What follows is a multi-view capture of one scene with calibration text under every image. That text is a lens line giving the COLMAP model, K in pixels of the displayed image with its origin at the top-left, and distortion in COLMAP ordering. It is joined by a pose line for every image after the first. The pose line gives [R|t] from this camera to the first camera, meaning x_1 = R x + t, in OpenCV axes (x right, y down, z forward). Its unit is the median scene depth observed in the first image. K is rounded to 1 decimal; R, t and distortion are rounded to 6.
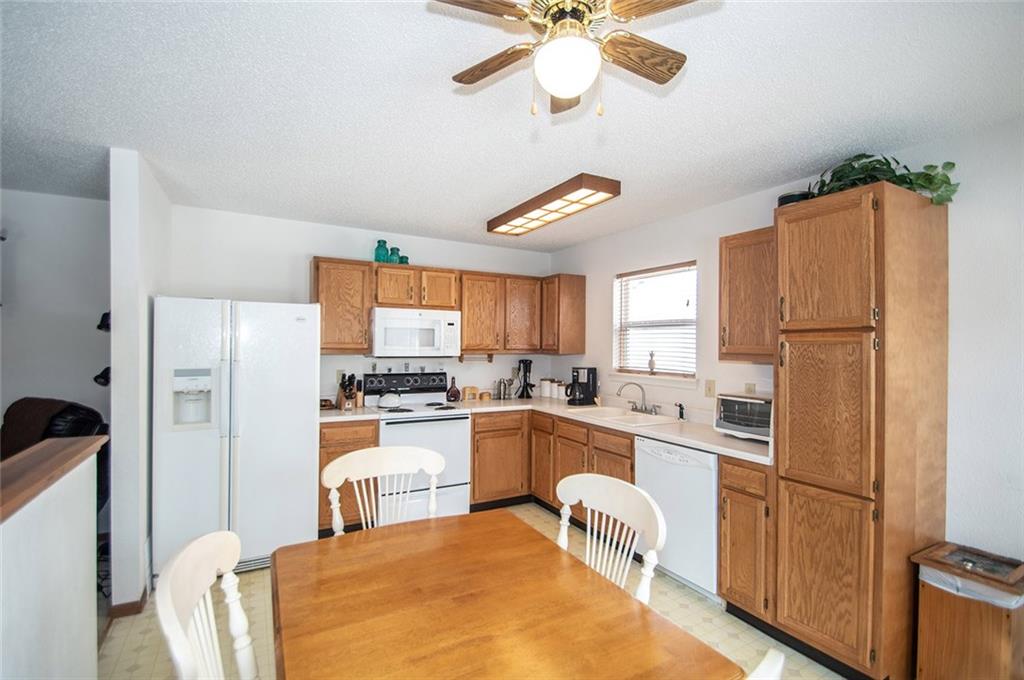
lens RADIAL K [[459.8, 0, 510.3], [0, 459.8, 339.0], [0, 0, 1]] dist [-0.003261, -0.003912]
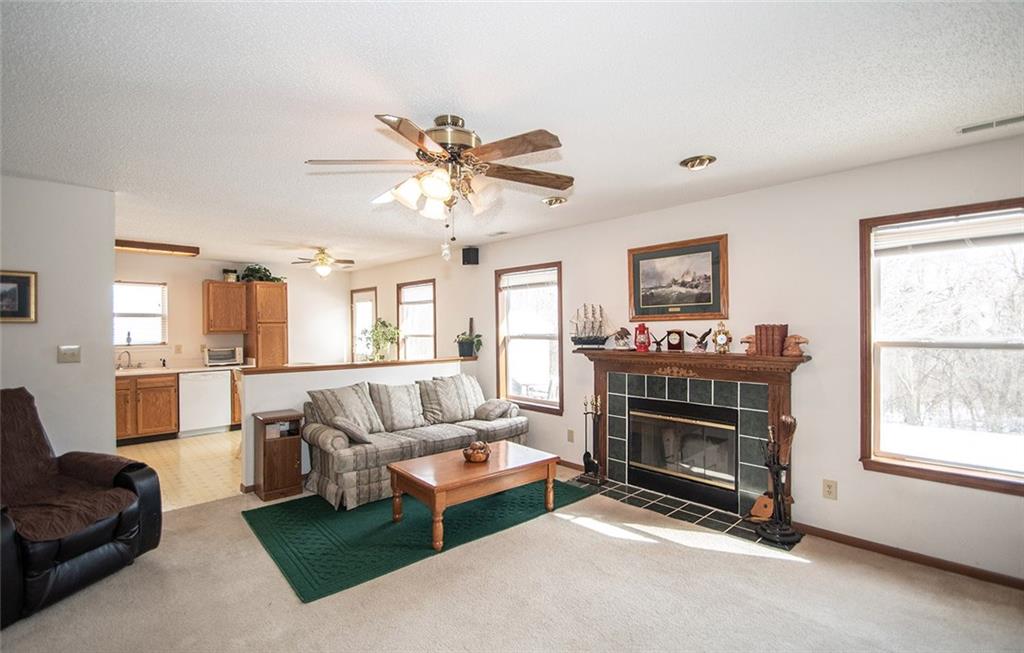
lens RADIAL K [[457.4, 0, 501.4], [0, 457.4, 329.6], [0, 0, 1]] dist [-0.000322, -0.001258]
pose [[-0.244407, -0.010373, 0.969617, -1.534574], [-0.008469, 0.999927, 0.008562, -0.006296], [-0.969636, -0.006119, -0.244477, 0.101723]]
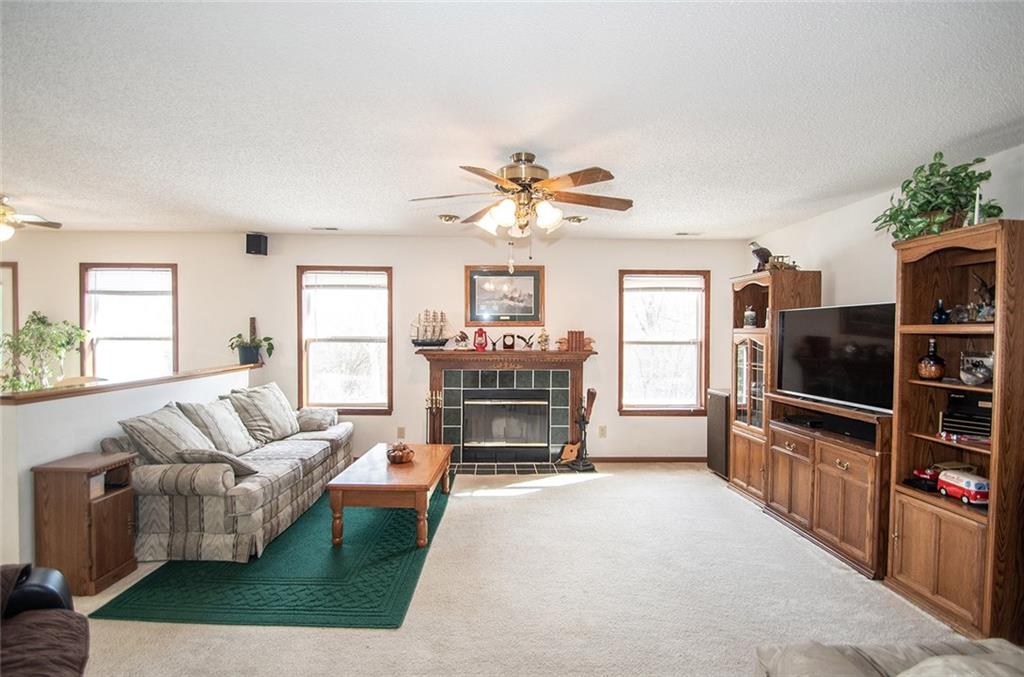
lens RADIAL K [[459.8, 0, 504.9], [0, 459.8, 340.6], [0, 0, 1]] dist [-0.003261, -0.003912]
pose [[-0.890011, -0.023764, 0.455319, -1.255456], [-0.020191, 0.999715, 0.012712, 0.002872], [-0.455491, 0.002120, -0.890238, 0.631294]]
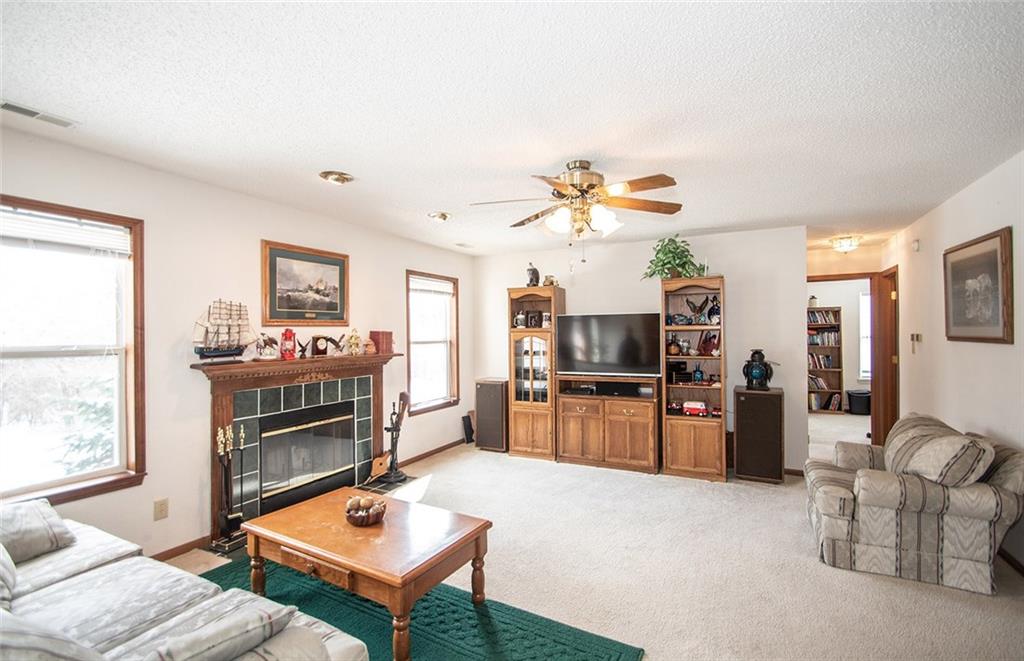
lens RADIAL K [[457.4, 0, 502.0], [0, 457.4, 332.4], [0, 0, 1]] dist [-0.000322, -0.001258]
pose [[-0.838855, -0.003839, -0.544341, -0.490564], [0.006413, 0.999836, -0.016934, 0.012080], [0.544317, -0.017696, -0.838693, 0.546273]]
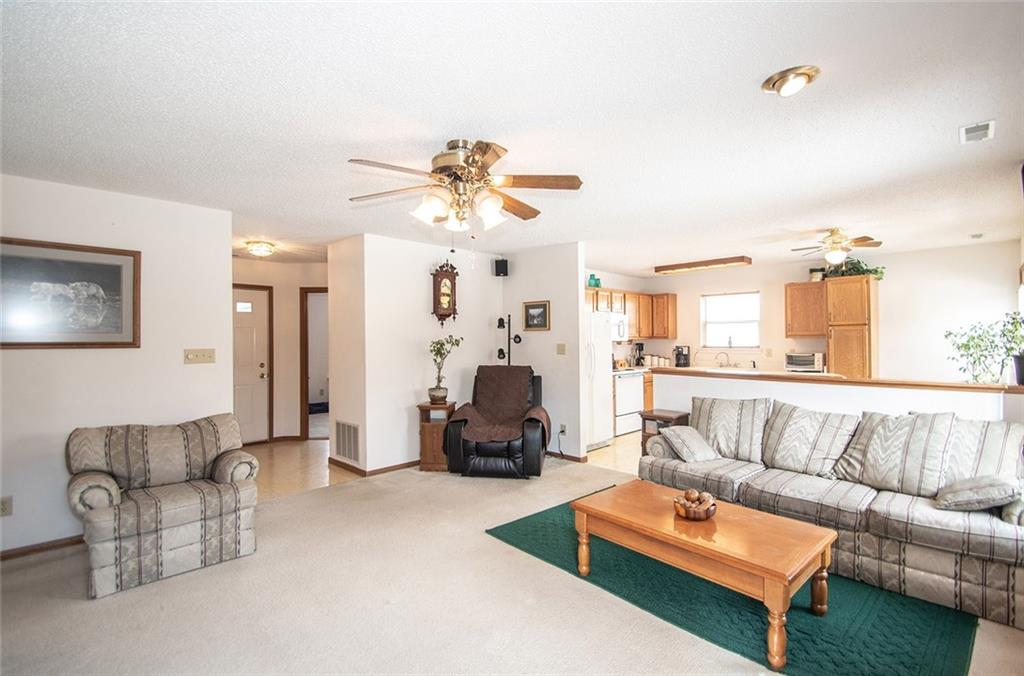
lens RADIAL K [[459.8, 0, 499.8], [0, 459.8, 340.5], [0, 0, 1]] dist [-0.003261, -0.003912]
pose [[0.966673, -0.015322, 0.255556, -1.078716], [0.011346, 0.999791, 0.017026, 0.001822], [-0.255763, -0.013559, 0.966644, -0.598409]]
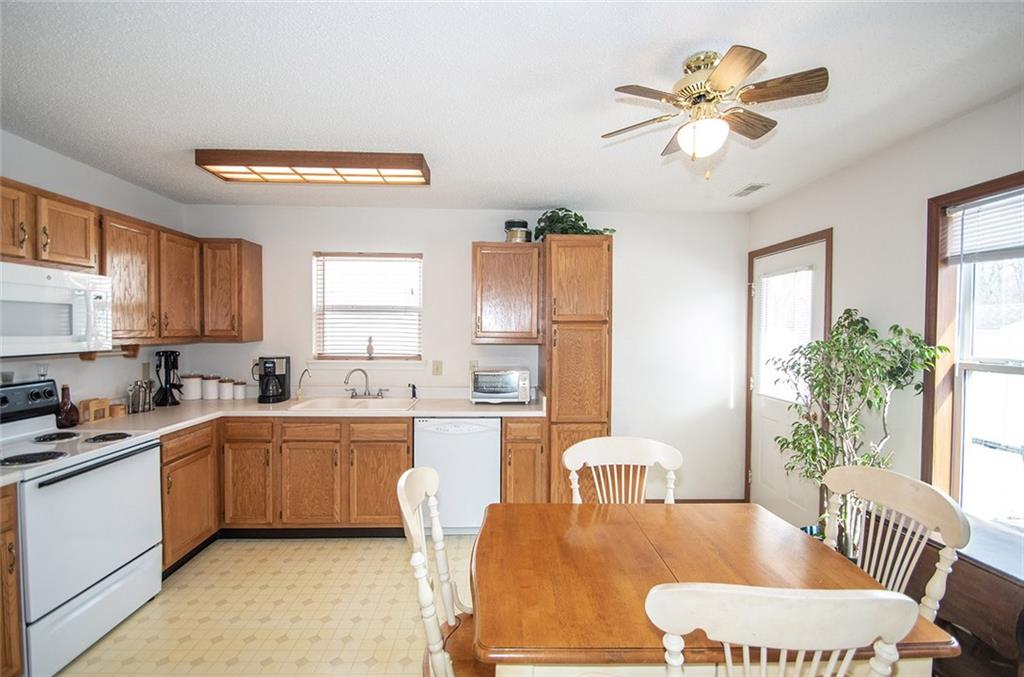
lens RADIAL K [[459.8, 0, 508.1], [0, 459.8, 338.0], [0, 0, 1]] dist [-0.003261, -0.003912]
pose [[0.457695, -0.021927, 0.888839, -0.425967], [-0.014931, 0.999365, 0.032342, -0.006324], [-0.888984, -0.028074, 0.457077, 0.262371]]
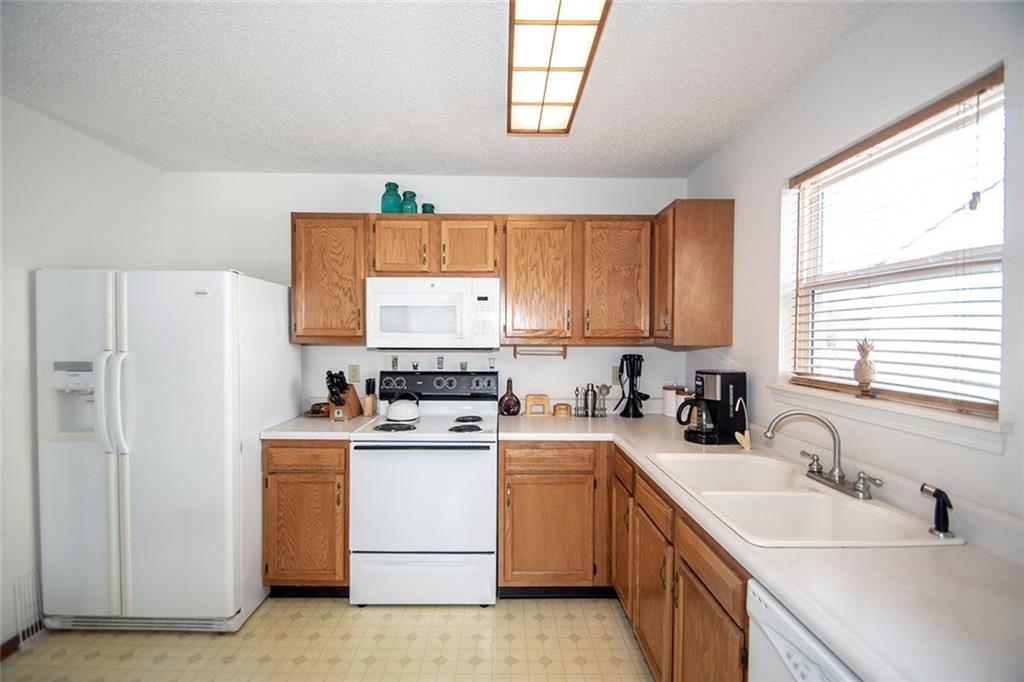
lens RADIAL K [[459.8, 0, 497.9], [0, 459.8, 341.6], [0, 0, 1]] dist [-0.003261, -0.003912]
pose [[0.875222, 0.001980, -0.483718, 0.208819], [0.010406, 0.999683, 0.022921, 0.014432], [0.483610, -0.025095, 0.874924, 0.457971]]
